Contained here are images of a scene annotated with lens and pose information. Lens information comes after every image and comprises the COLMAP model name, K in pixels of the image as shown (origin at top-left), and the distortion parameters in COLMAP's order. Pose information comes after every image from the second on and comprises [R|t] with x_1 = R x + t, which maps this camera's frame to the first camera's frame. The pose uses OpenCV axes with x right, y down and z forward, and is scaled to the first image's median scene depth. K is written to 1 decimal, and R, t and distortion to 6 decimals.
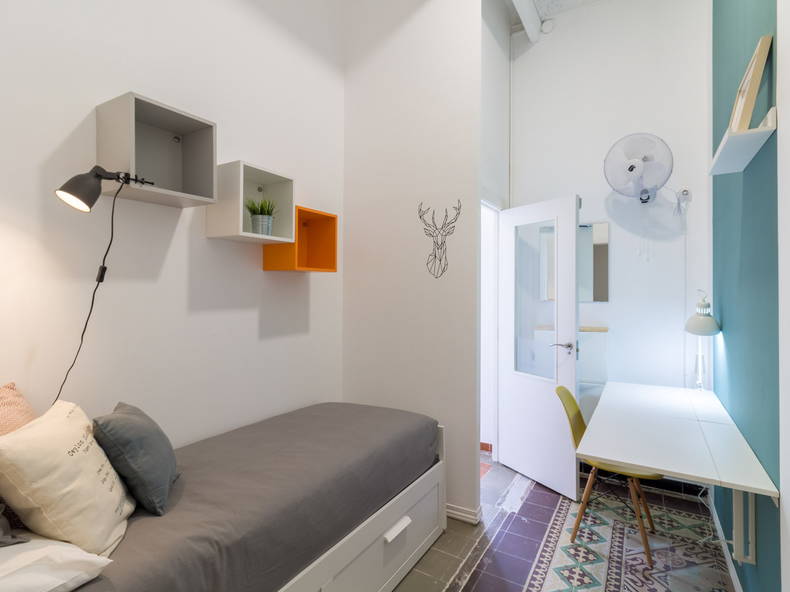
lens RADIAL K [[416.6, 0, 395.0], [0, 416.6, 292.6], [0, 0, 1]] dist [0.016024, 0.000125]
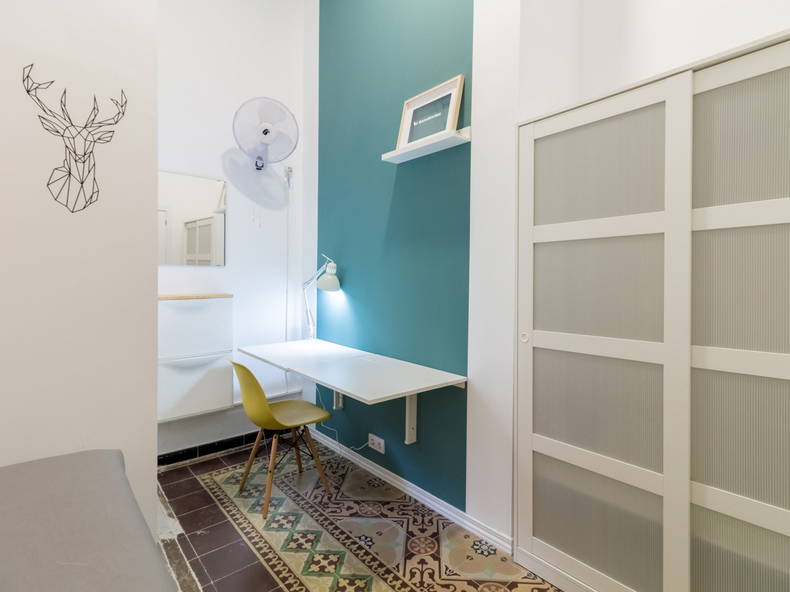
lens RADIAL K [[416.6, 0, 395.0], [0, 416.6, 292.6], [0, 0, 1]] dist [0.016024, 0.000125]
pose [[0.313793, -0.035614, 0.948823, -0.317598], [-0.001384, 0.999278, 0.037966, 0.053448], [-0.949490, -0.013226, 0.313517, 0.401283]]
